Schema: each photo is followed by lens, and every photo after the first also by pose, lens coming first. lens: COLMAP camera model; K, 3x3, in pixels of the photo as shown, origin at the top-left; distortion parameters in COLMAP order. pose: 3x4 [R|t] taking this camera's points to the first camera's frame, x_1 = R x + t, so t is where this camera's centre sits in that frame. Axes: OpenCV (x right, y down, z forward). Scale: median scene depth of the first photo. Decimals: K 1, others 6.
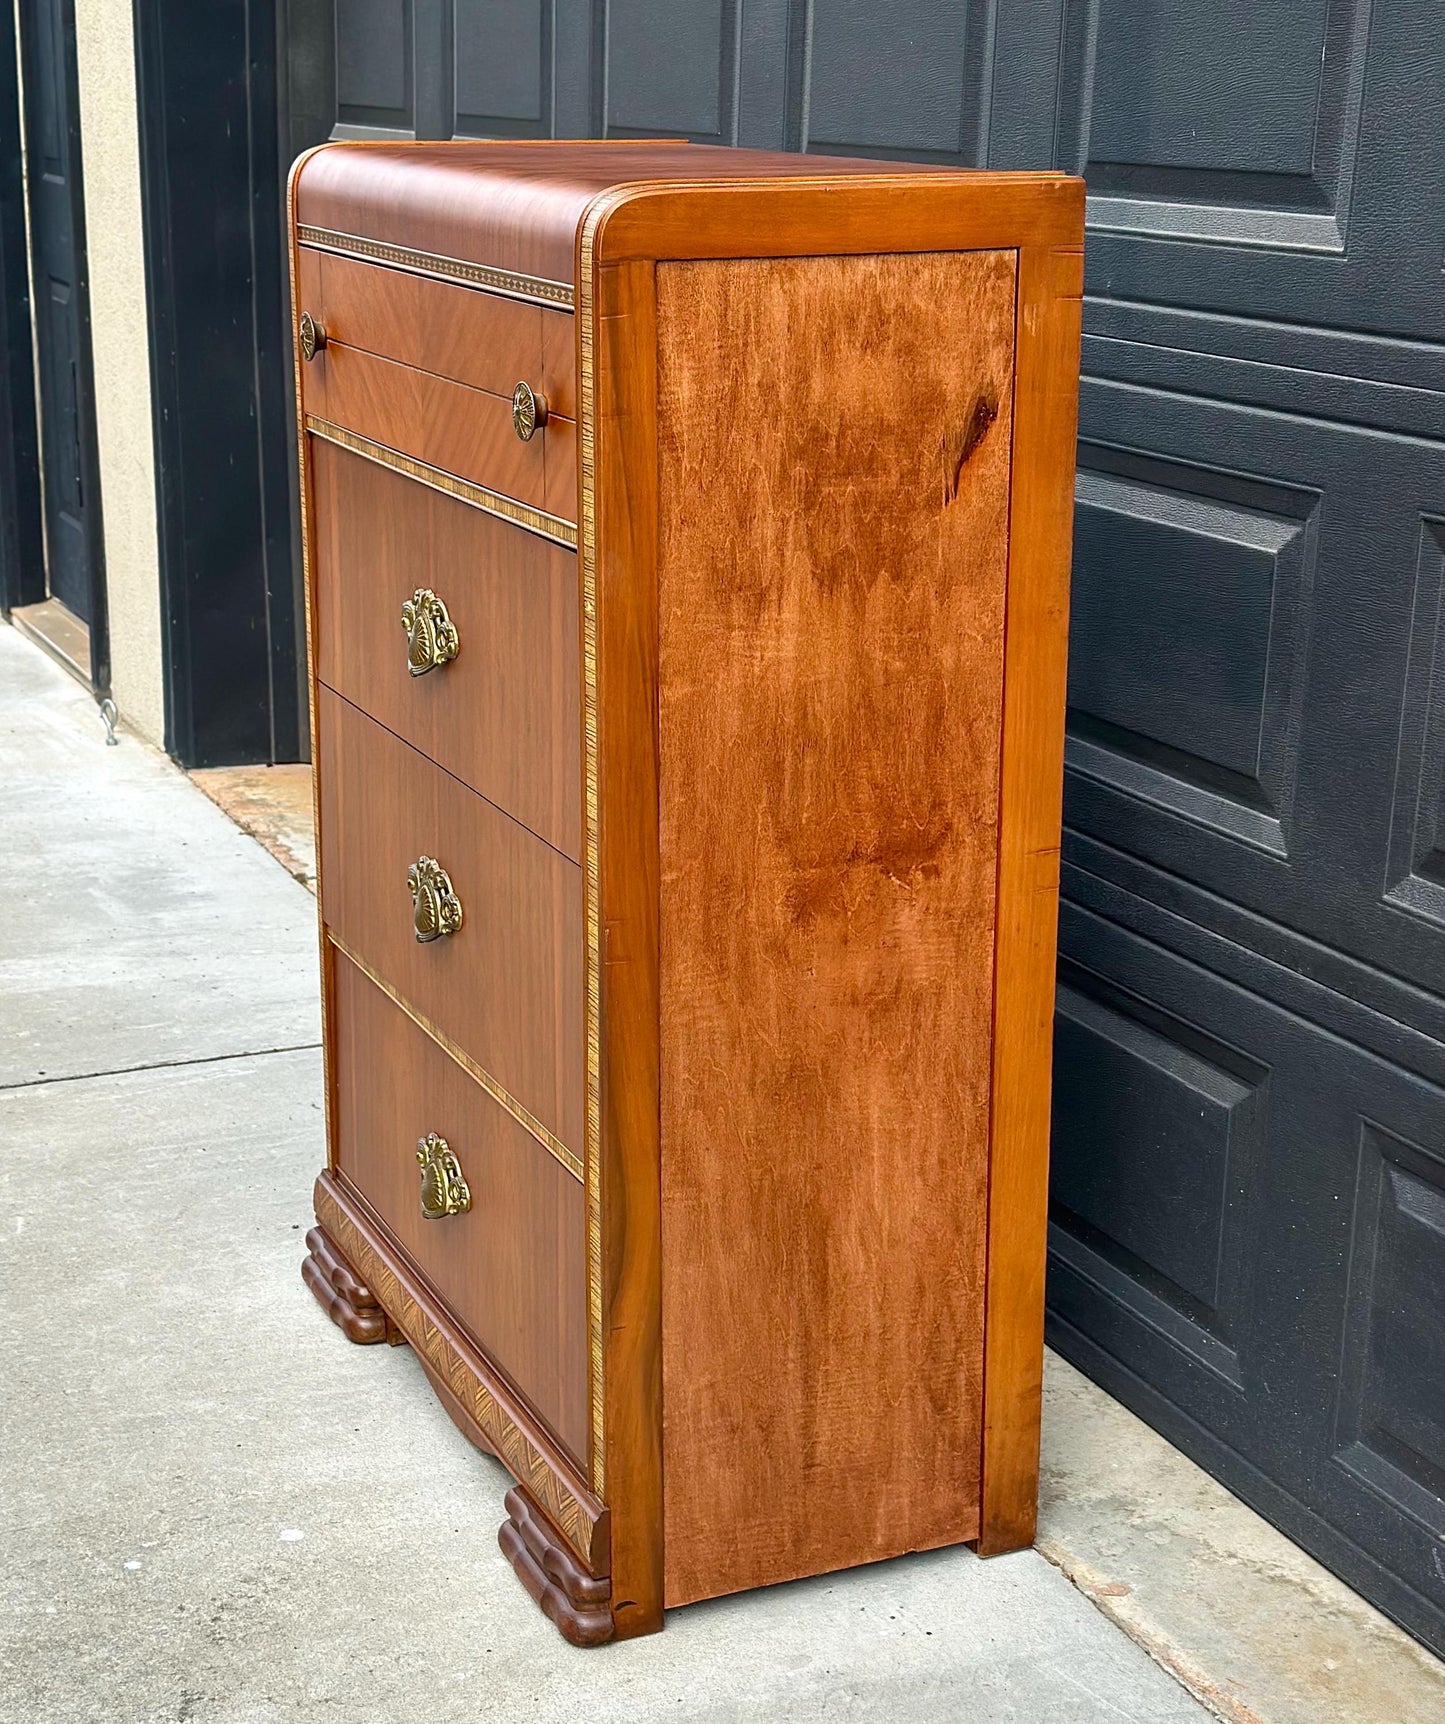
lens RADIAL K [[2840.1, 0, 722.1], [0, 2840.1, 953.2], [0, 0, 1]] dist [0.172936, -0.019700]
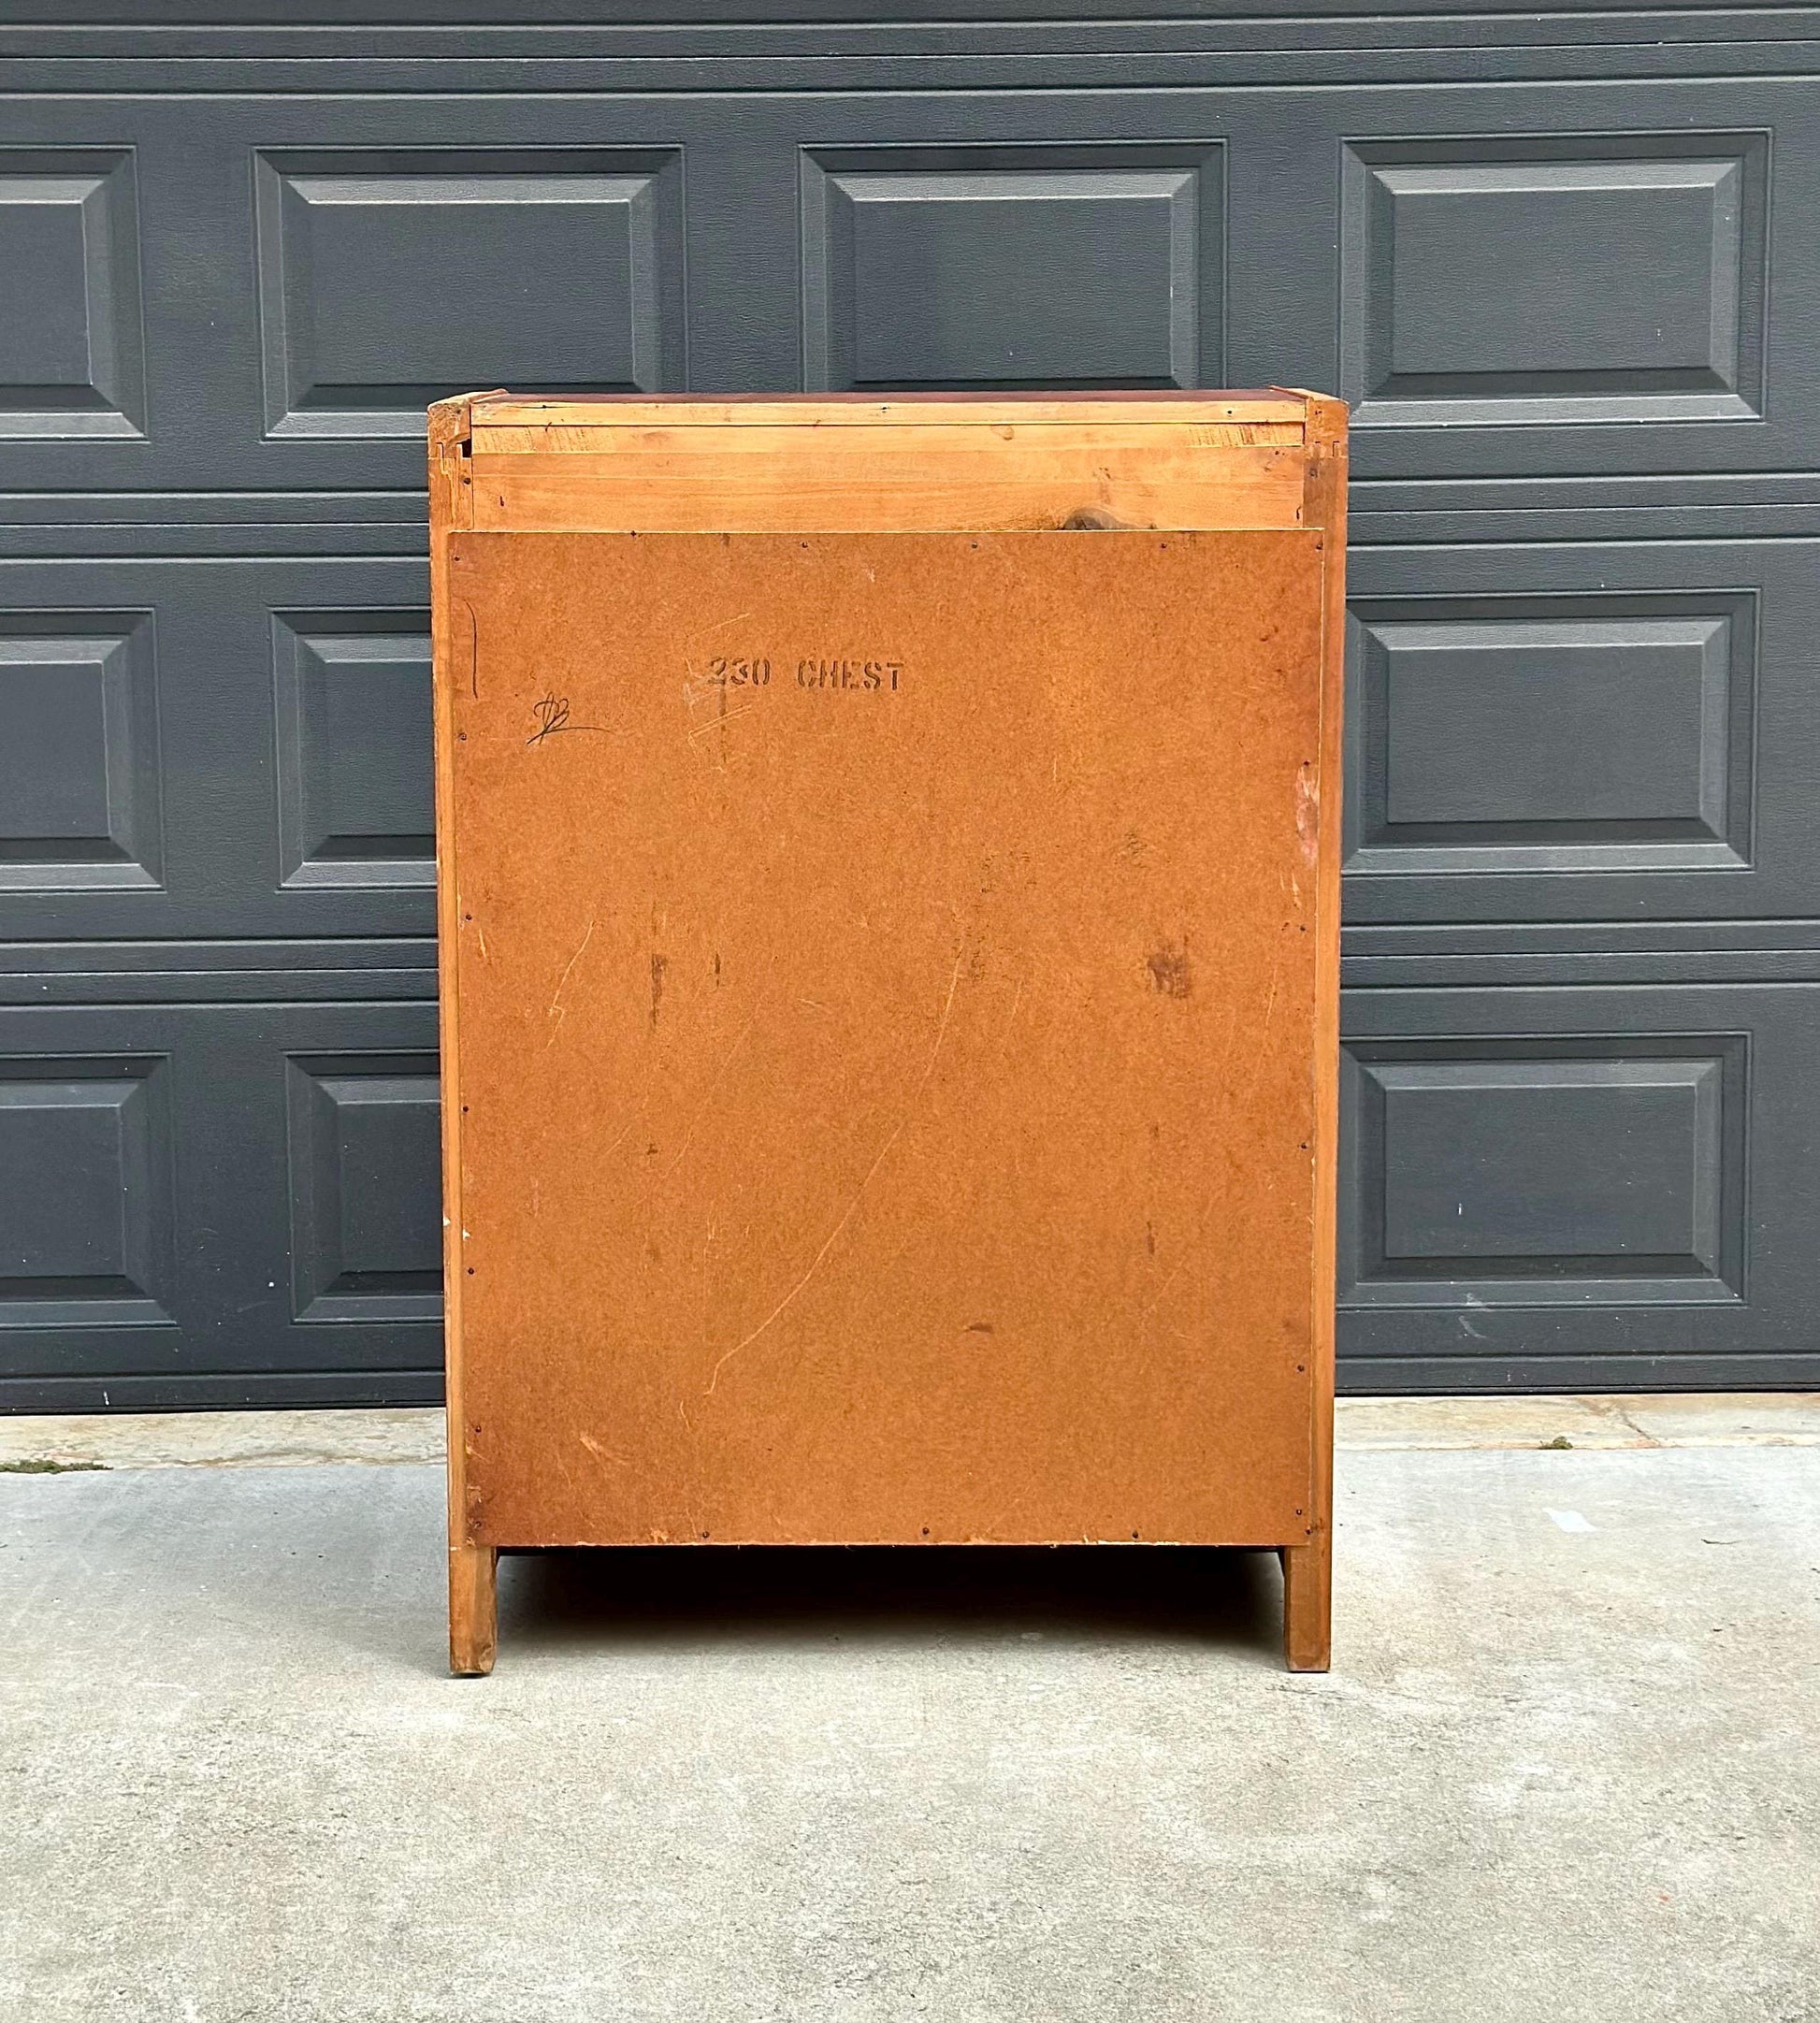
lens RADIAL K [[3944.6, 0, 849.0], [0, 3944.6, 945.4], [0, 0, 1]] dist [0.083928, 0.045402]
pose [[0.392031, -0.164814, 0.905068, -1.657301], [0.286484, 0.956772, 0.050139, -0.155055], [-0.874207, 0.239632, 0.422301, 0.425252]]
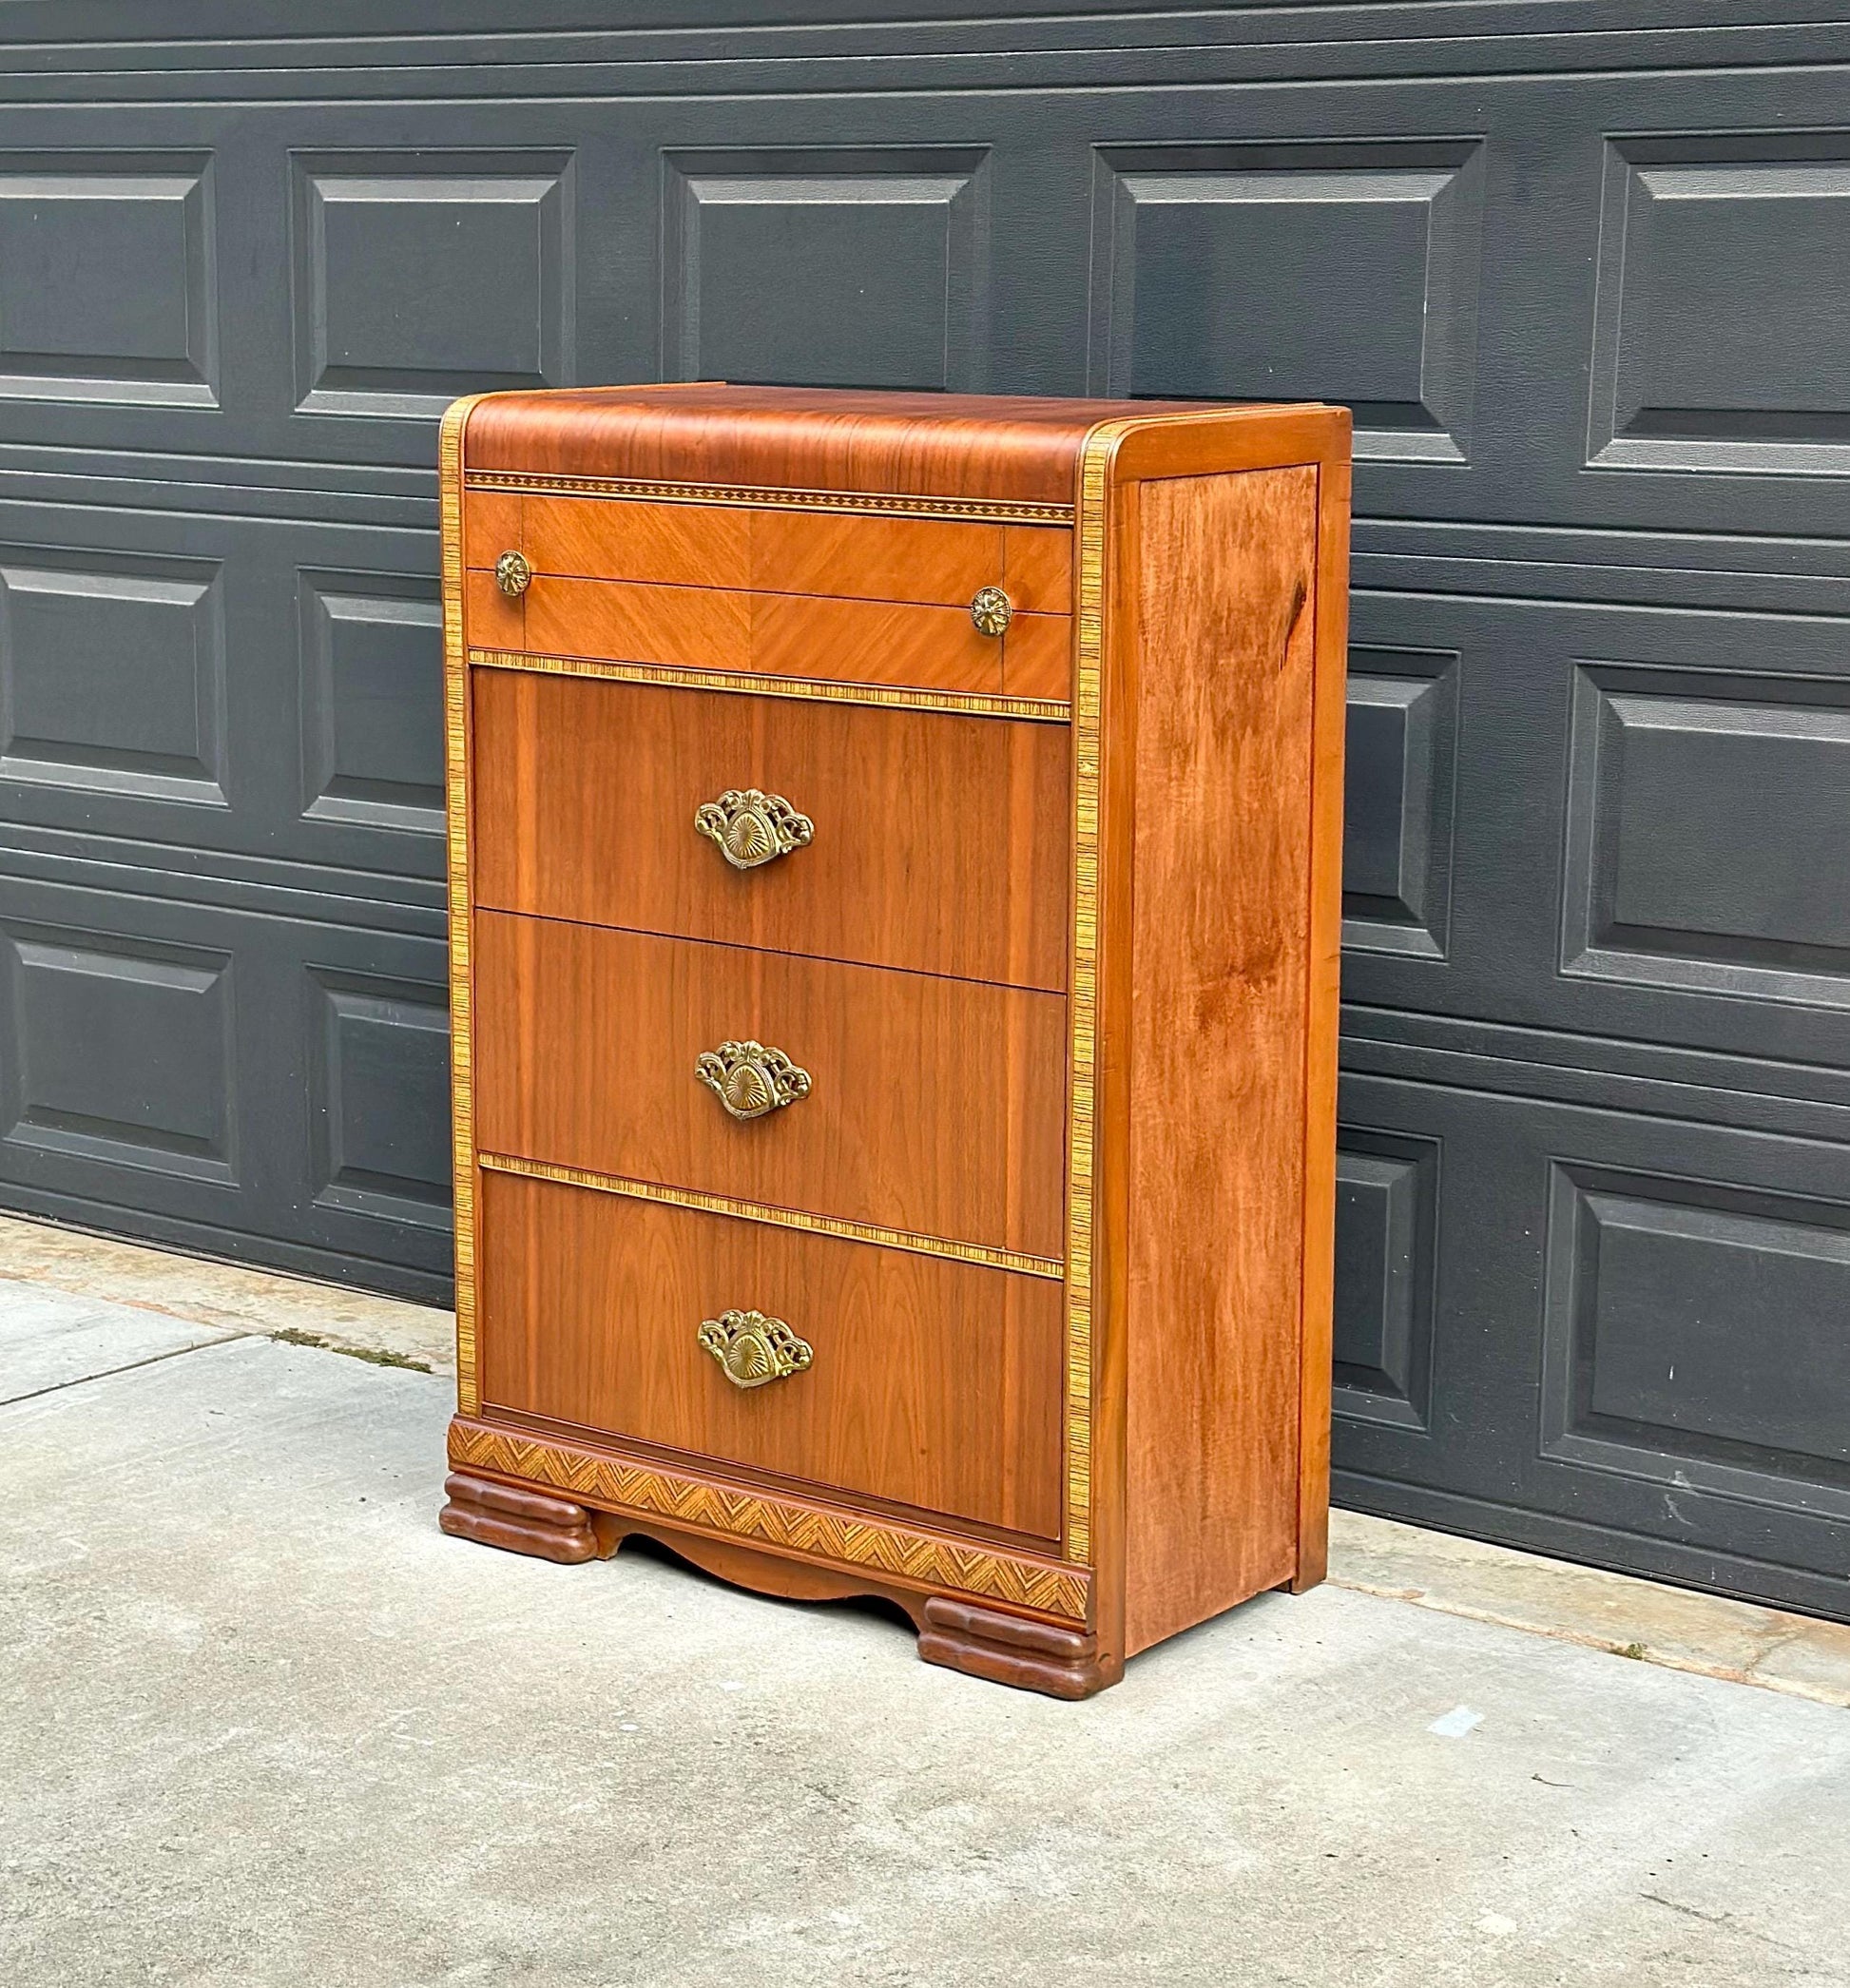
lens RADIAL K [[3982.1, 0, 928.1], [0, 3982.1, 1078.3], [0, 0, 1]] dist [0.282943, -1.146601]
pose [[0.875395, -0.103016, 0.472303, -0.856431], [0.146601, 0.987592, -0.056312, 0.085817], [-0.460642, 0.118535, 0.879635, -0.397085]]
